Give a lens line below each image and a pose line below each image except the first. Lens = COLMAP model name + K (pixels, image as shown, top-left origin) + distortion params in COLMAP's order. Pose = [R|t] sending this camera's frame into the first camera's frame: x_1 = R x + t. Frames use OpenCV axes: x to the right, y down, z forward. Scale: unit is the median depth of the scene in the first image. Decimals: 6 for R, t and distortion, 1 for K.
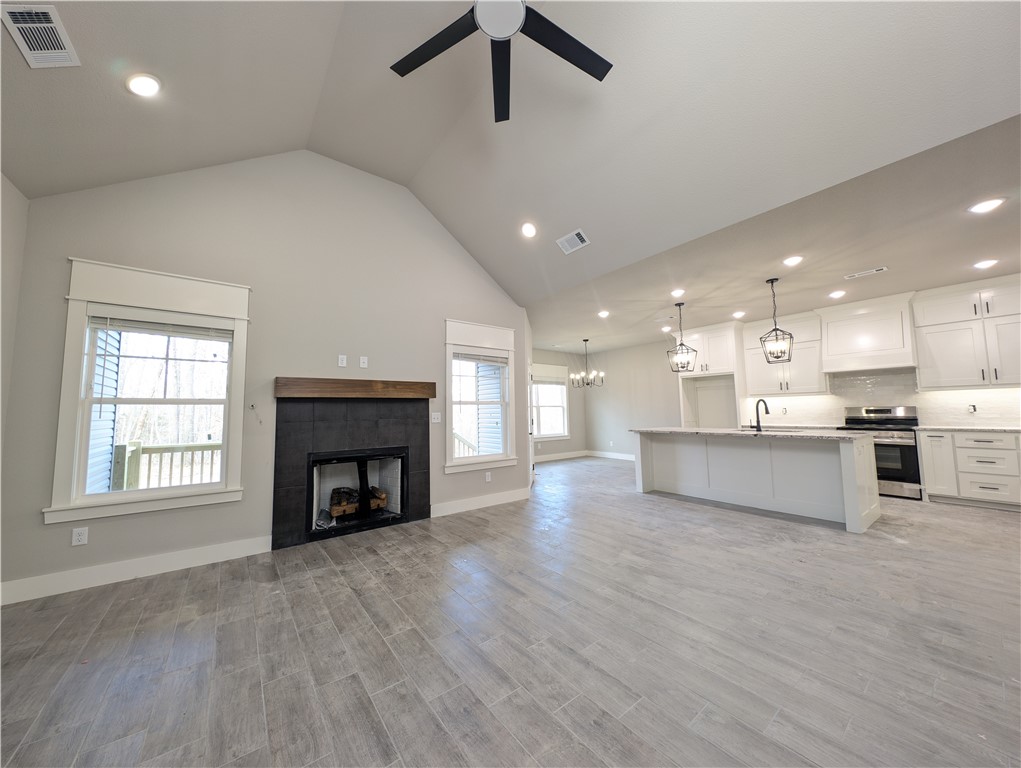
lens RADIAL K [[365.0, 0, 510.5], [0, 365.0, 384.0], [0, 0, 1]] dist [0.002236, -0.000214]
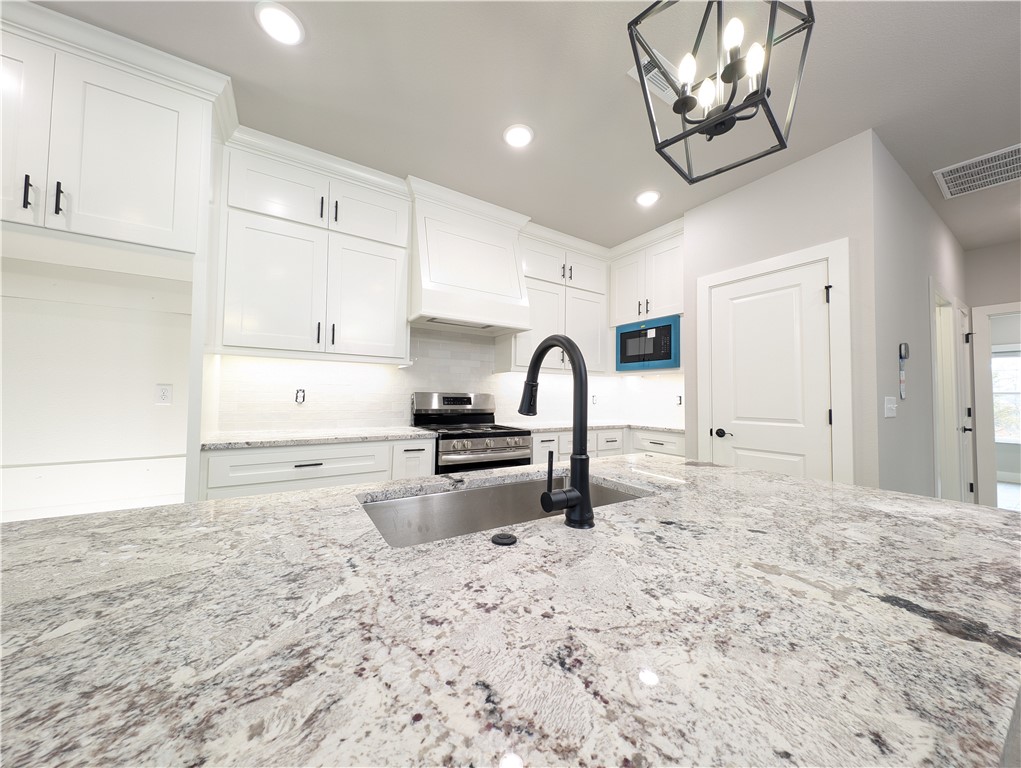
lens RADIAL K [[369.3, 0, 489.4], [0, 369.3, 382.8], [0, 0, 1]] dist [-0.001206, -0.000201]
pose [[0.097125, 0.054001, 0.993806, 0.477739], [-0.092698, 0.994677, -0.044989, 0.074800], [-0.990946, -0.087755, 0.101614, 0.978239]]
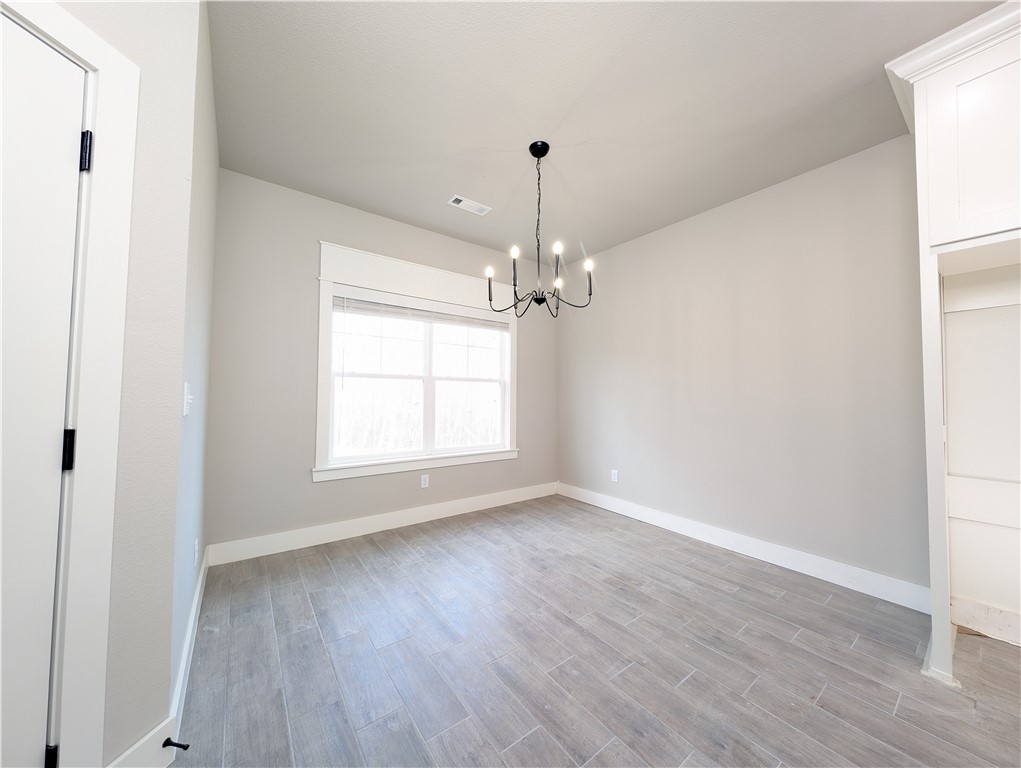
lens RADIAL K [[365.0, 0, 510.5], [0, 365.0, 384.0], [0, 0, 1]] dist [0.002236, -0.000214]
pose [[0.999441, 0.027810, -0.018564, 0.313012], [-0.027012, 0.998755, 0.041930, 0.090696], [0.019707, -0.041405, 0.998948, 1.129385]]
